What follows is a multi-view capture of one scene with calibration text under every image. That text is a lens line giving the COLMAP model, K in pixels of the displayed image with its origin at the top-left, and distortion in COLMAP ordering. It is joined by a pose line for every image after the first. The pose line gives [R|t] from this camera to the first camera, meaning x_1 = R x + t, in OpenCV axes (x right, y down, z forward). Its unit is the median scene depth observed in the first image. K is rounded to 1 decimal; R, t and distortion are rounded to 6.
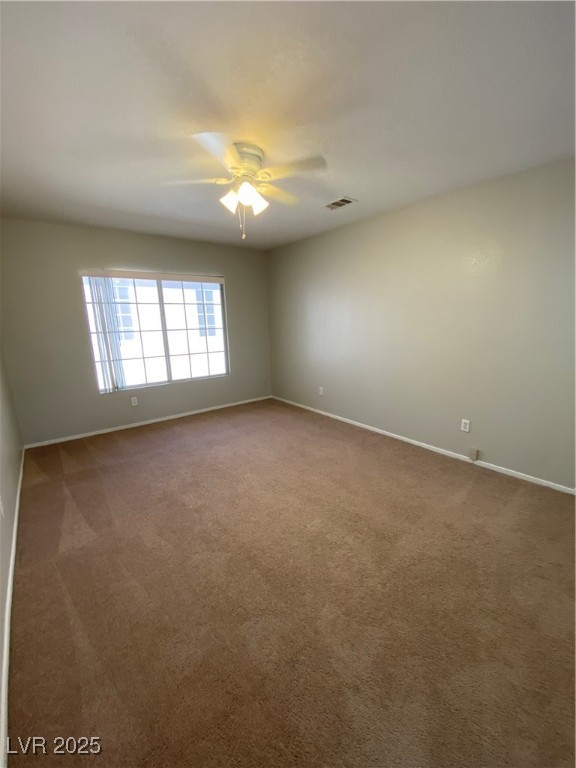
lens RADIAL K [[314.4, 0, 288.0], [0, 314.4, 384.0], [0, 0, 1]] dist [0.033674, -0.026955]
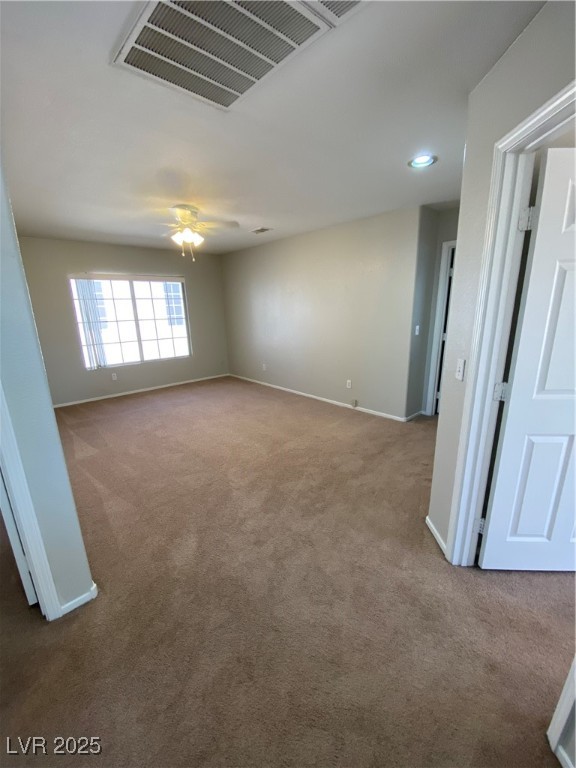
lens RADIAL K [[314.4, 0, 288.0], [0, 314.4, 384.0], [0, 0, 1]] dist [0.033674, -0.026955]
pose [[0.997074, -0.020607, 0.073612, 0.134000], [0.018137, 0.999255, 0.034078, 0.061313], [-0.074259, -0.032643, 0.996705, -0.370826]]
